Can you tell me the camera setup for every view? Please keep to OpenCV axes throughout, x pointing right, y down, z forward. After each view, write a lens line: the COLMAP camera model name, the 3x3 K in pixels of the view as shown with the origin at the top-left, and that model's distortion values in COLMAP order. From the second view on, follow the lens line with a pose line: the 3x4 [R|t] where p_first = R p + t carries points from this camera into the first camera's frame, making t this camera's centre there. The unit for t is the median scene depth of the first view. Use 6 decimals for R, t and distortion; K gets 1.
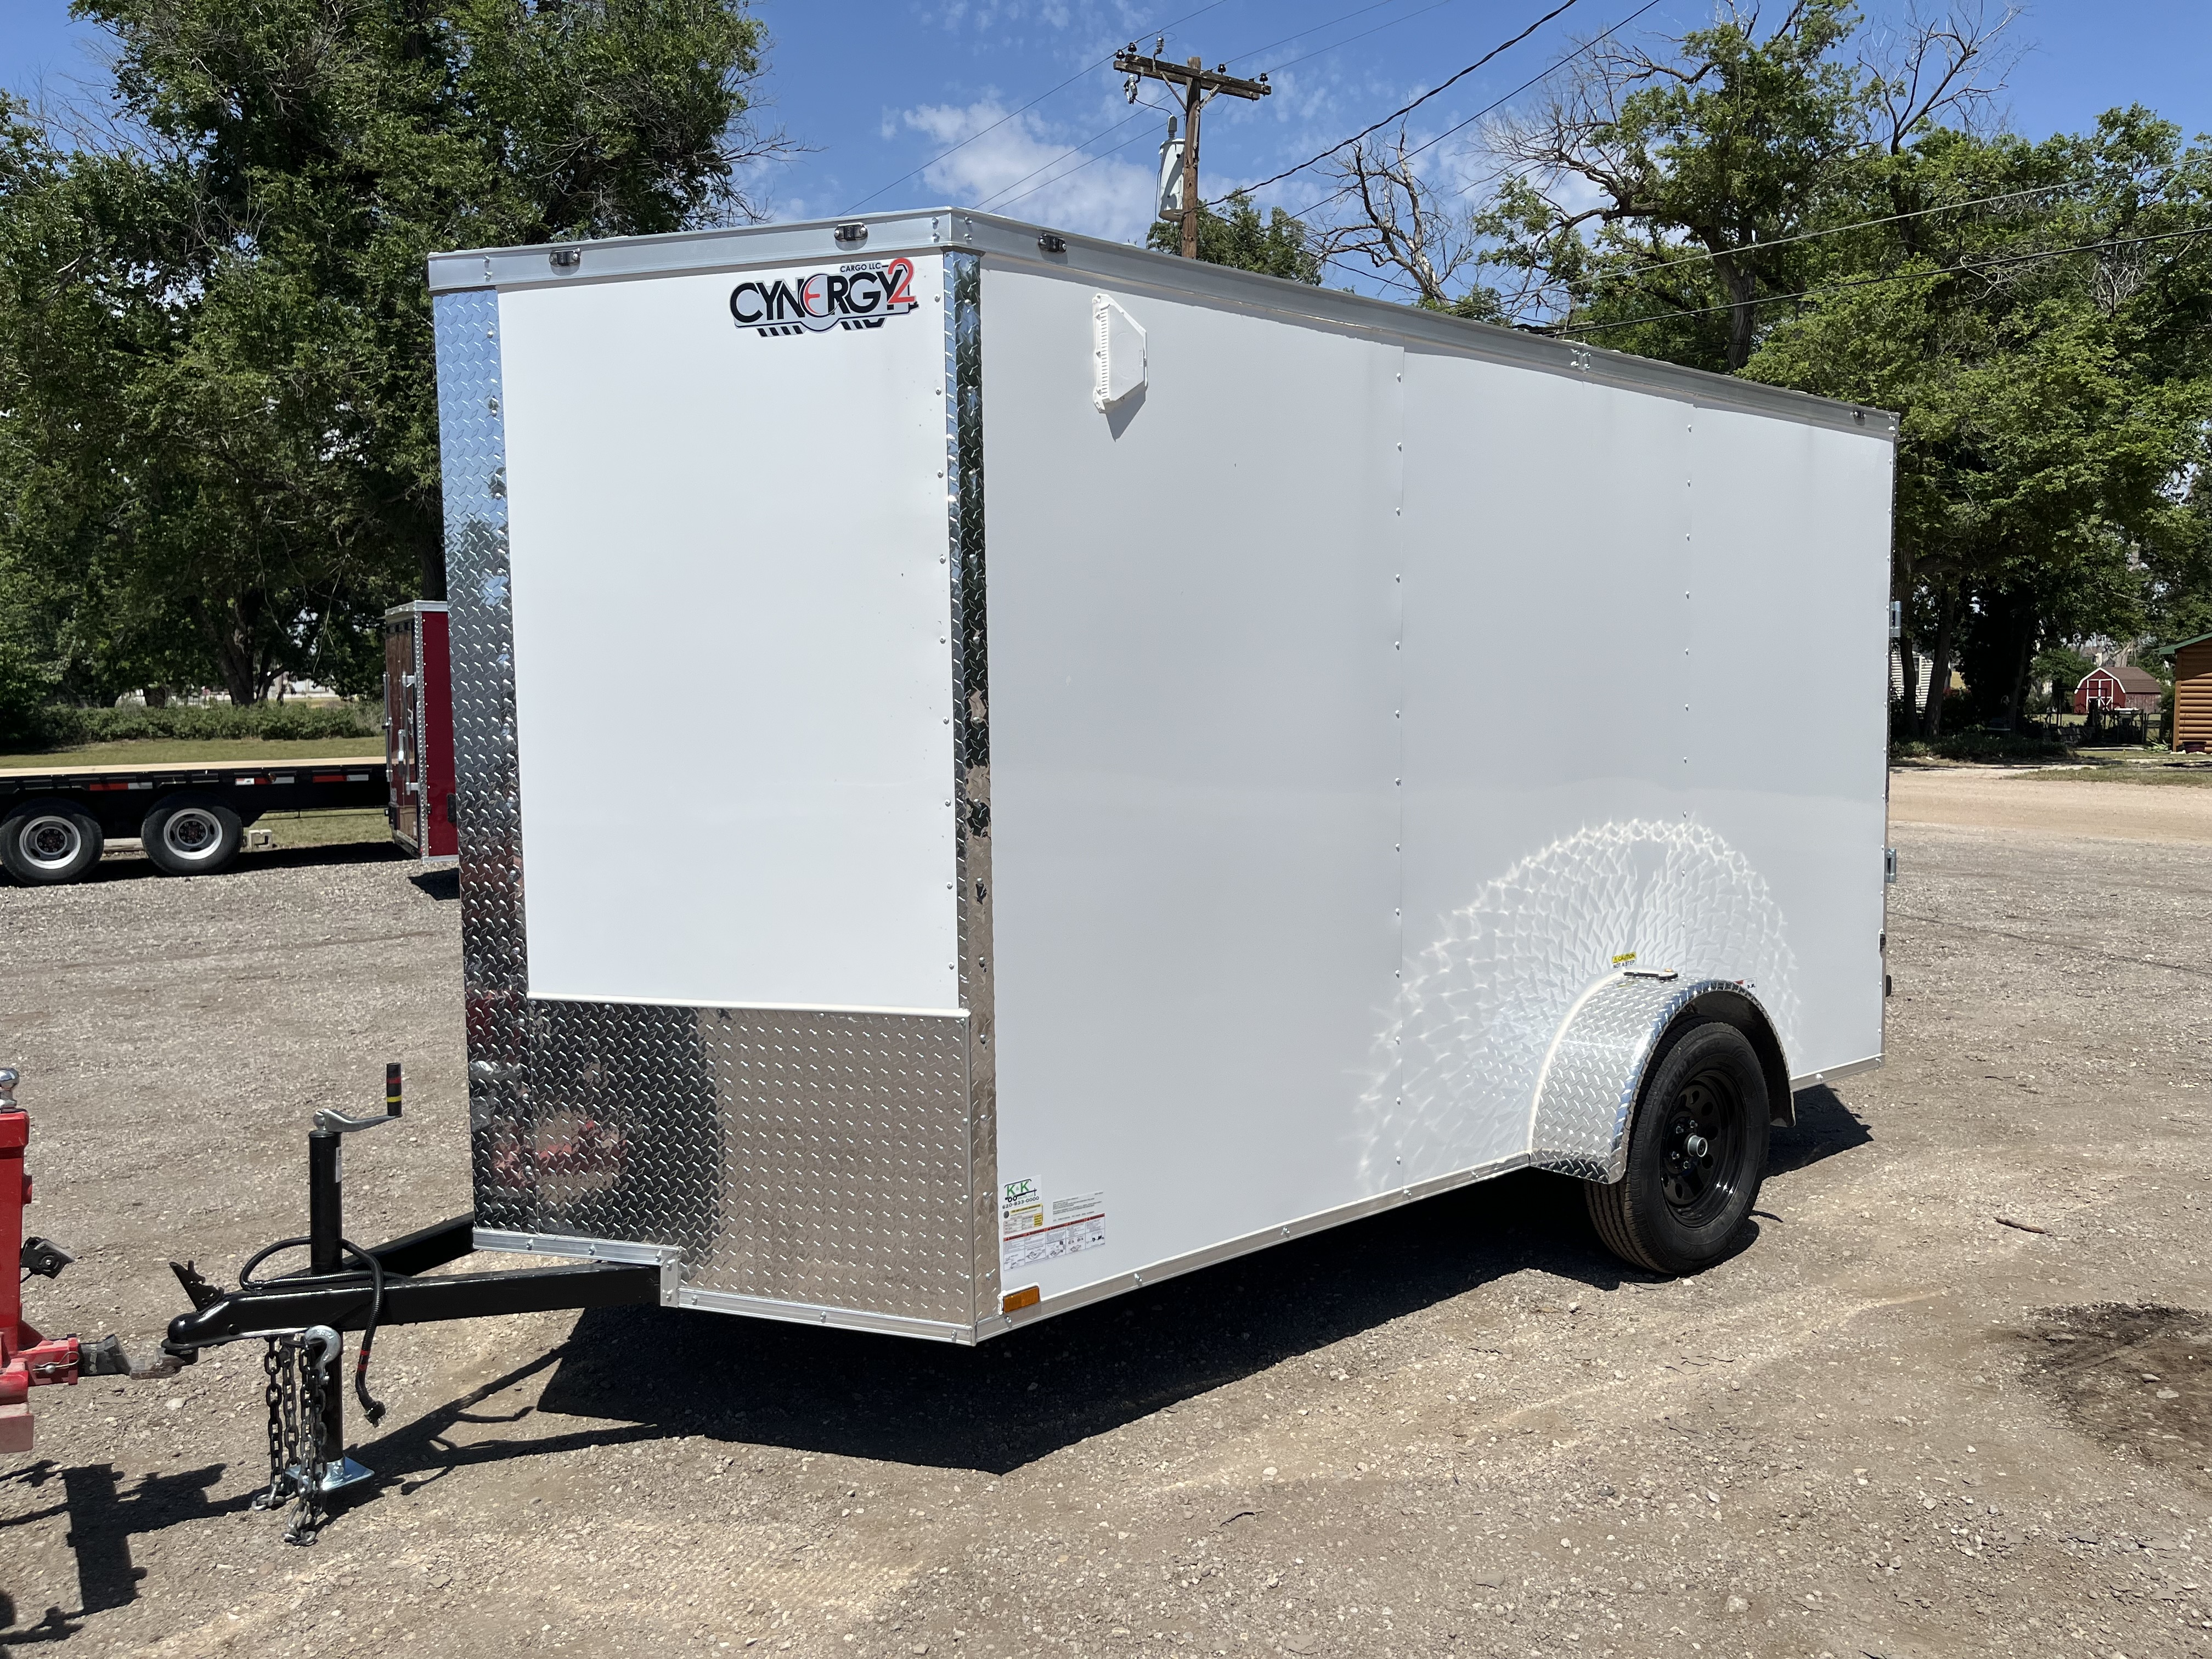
lens RADIAL K [[1678.0, 0, 1113.2], [0, 1678.0, 824.9], [0, 0, 1]] dist [0.070750, -0.101617]
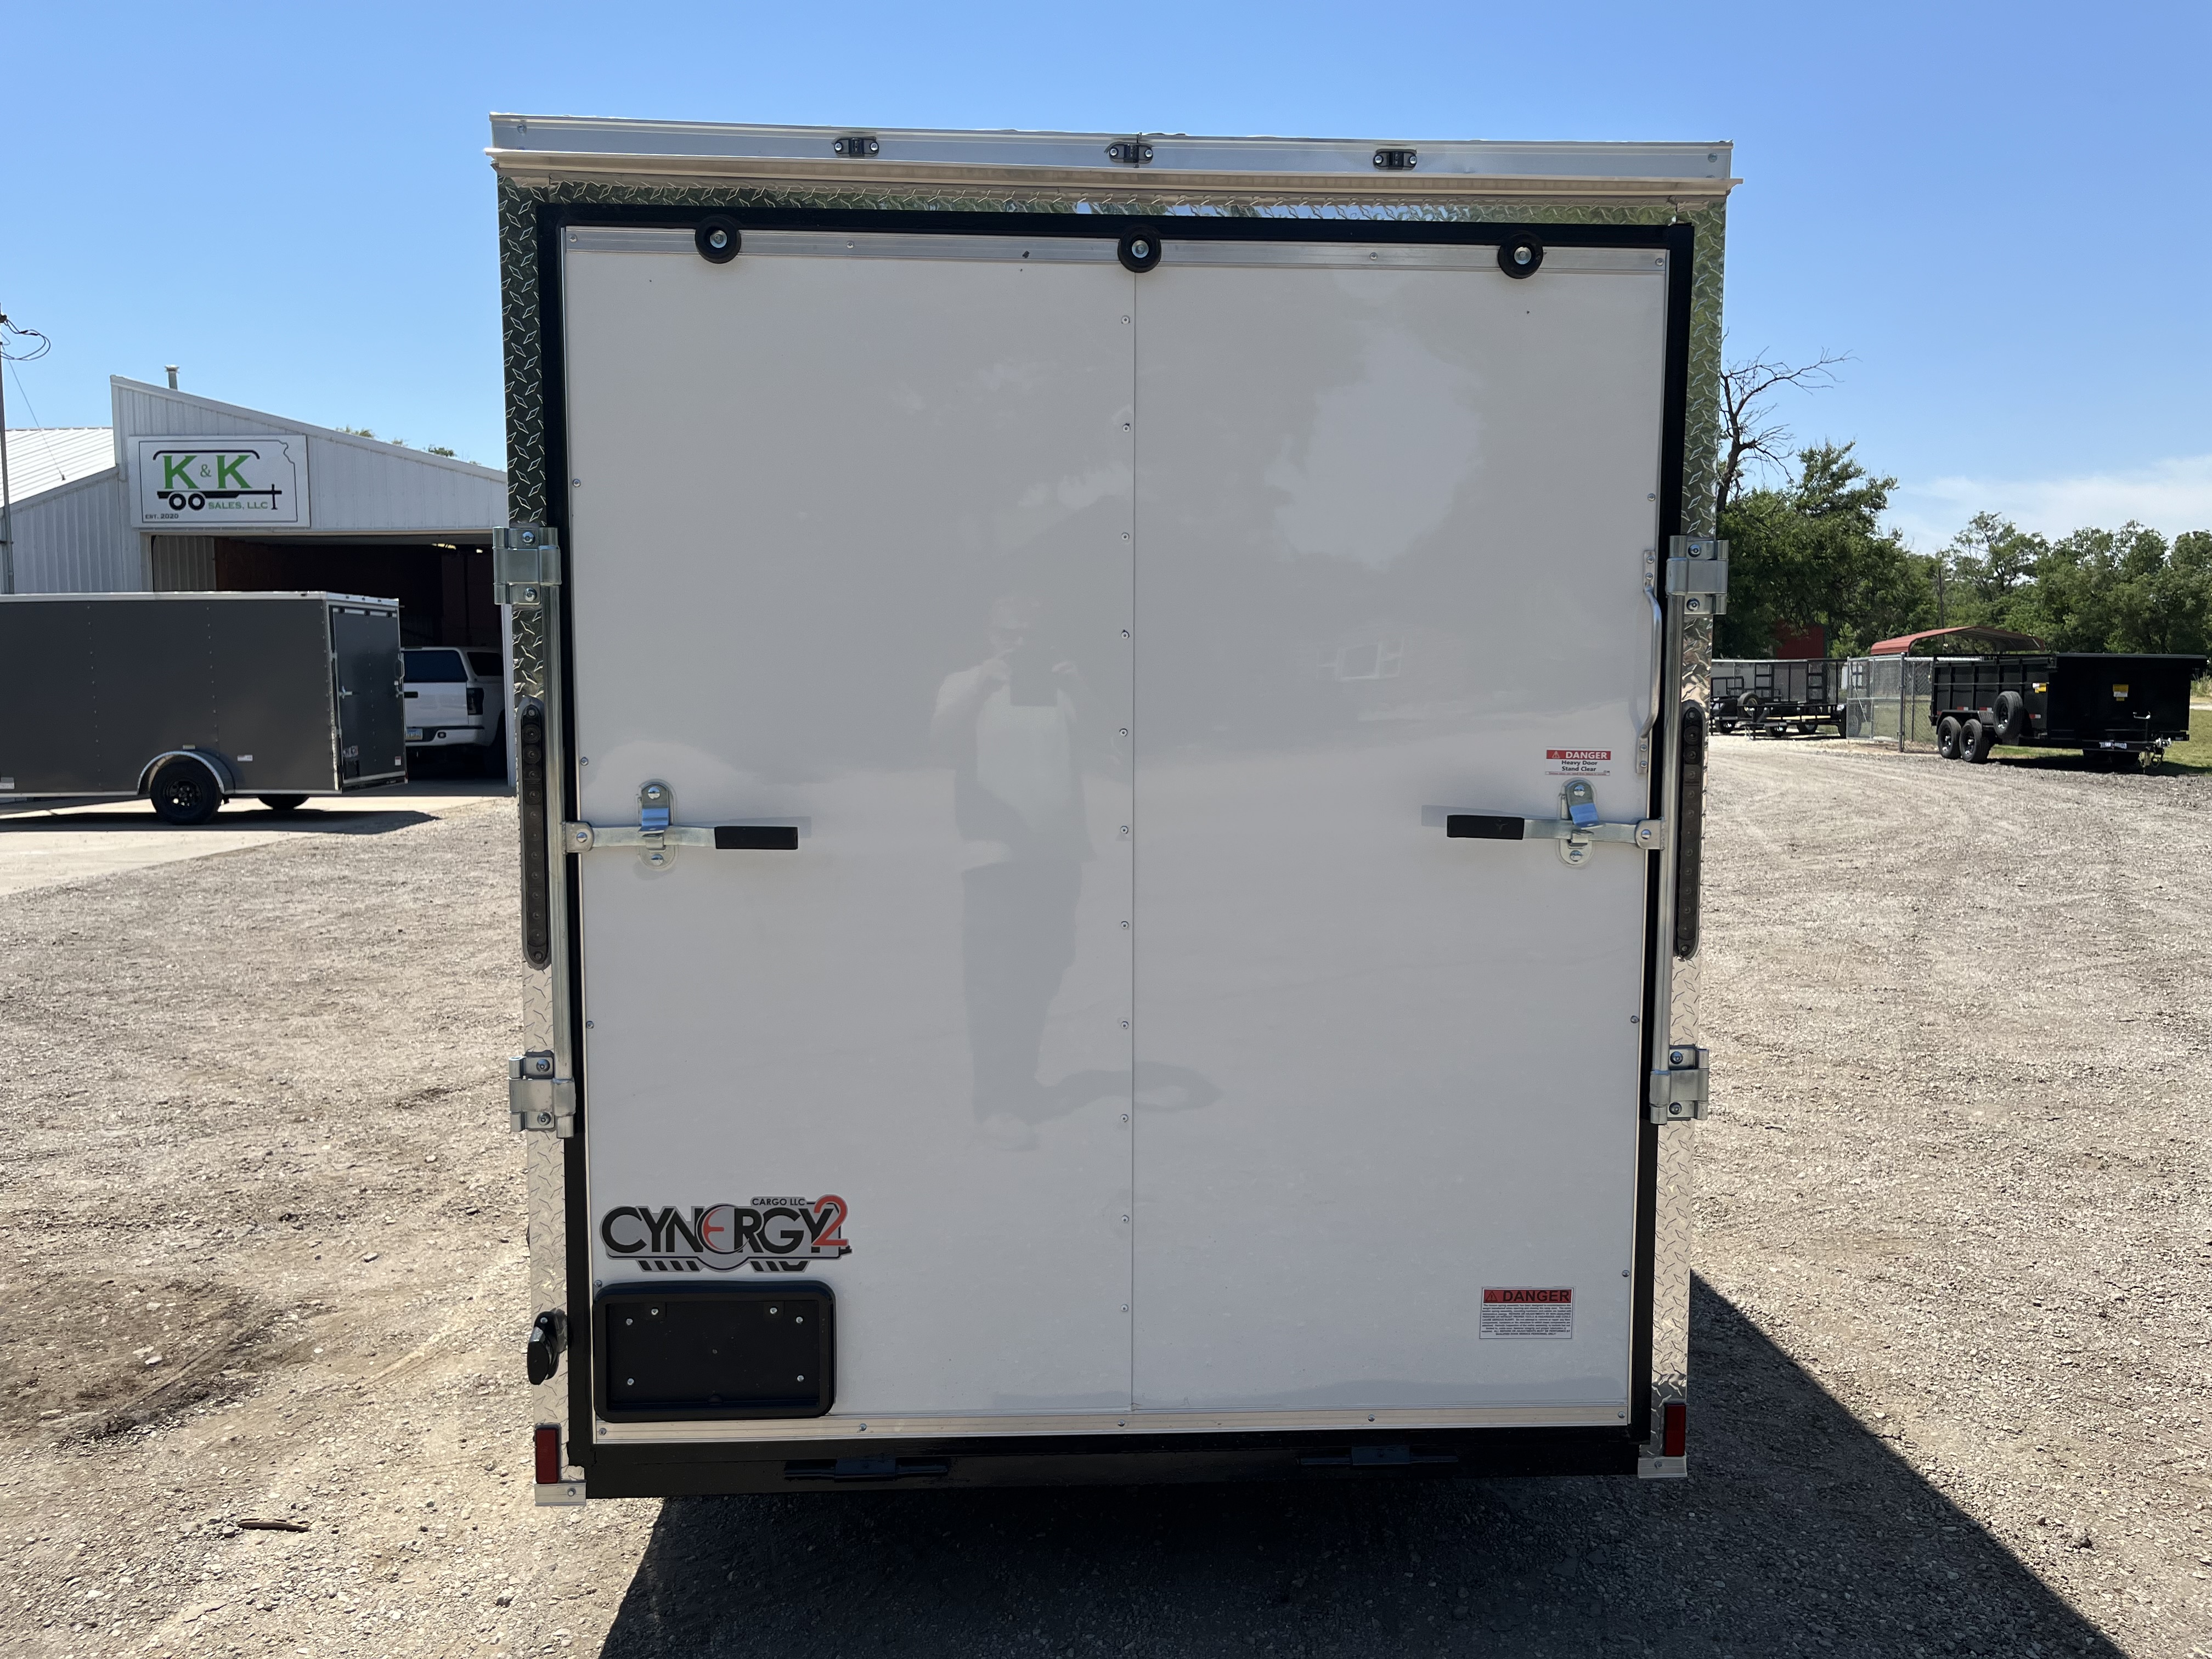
lens RADIAL K [[1678.0, 0, 1113.2], [0, 1678.0, 824.9], [0, 0, 1]] dist [0.070750, -0.101617]
pose [[-0.590085, 0.091005, -0.802196, 0.991470], [-0.055132, 0.986765, 0.152498, -0.174621], [0.805457, 0.134213, -0.577258, 1.878864]]
